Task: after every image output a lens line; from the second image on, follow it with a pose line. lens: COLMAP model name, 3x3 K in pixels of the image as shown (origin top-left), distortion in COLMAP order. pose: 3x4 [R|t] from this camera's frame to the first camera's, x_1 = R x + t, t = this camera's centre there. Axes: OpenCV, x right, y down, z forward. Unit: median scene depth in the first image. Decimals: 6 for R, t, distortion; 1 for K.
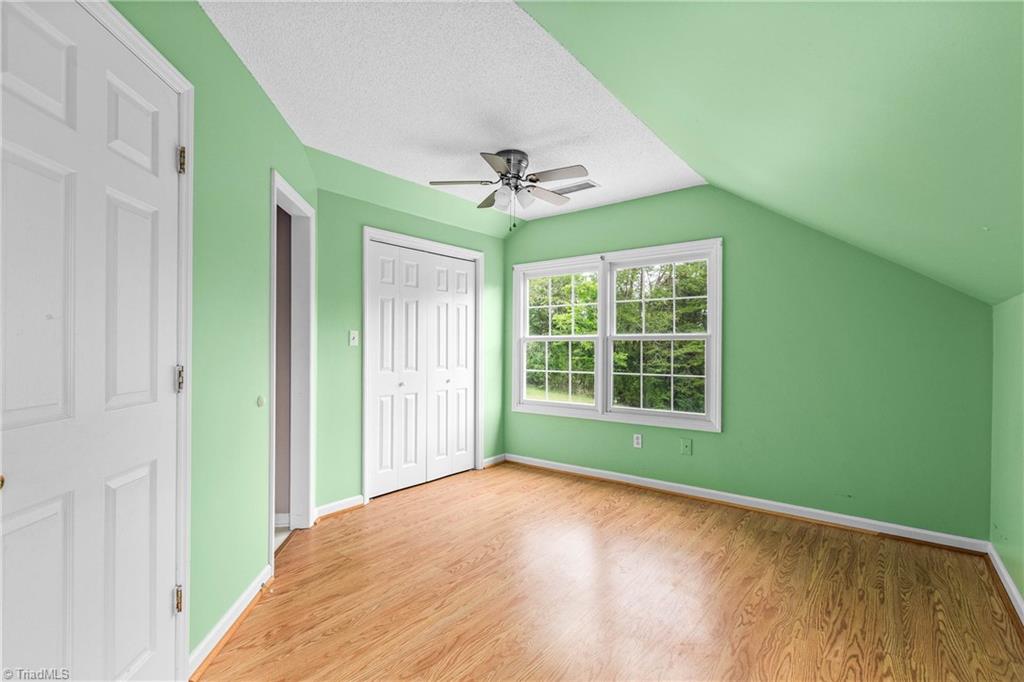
lens RADIAL K [[463.3, 0, 489.9], [0, 463.3, 340.5], [0, 0, 1]] dist [0.005817, -0.001794]
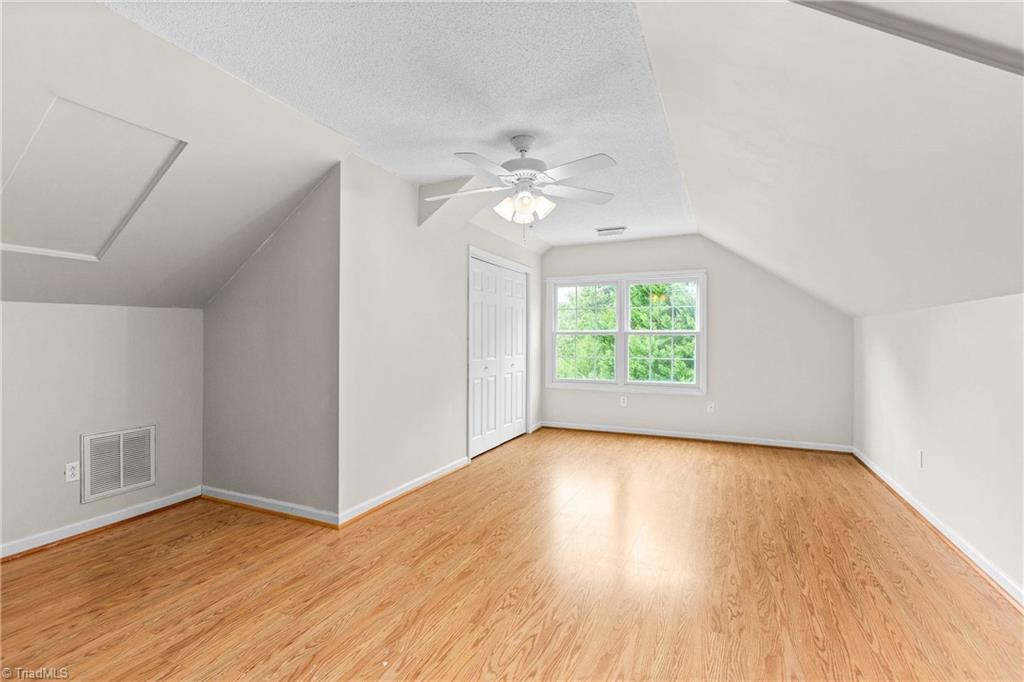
lens RADIAL K [[463.3, 0, 513.2], [0, 463.3, 336.5], [0, 0, 1]] dist [0.005817, -0.001794]
pose [[0.940574, -0.004121, 0.339564, -0.511918], [0.004027, 0.999991, 0.000981, 0.002945], [-0.339565, 0.000444, 0.940582, -0.211353]]
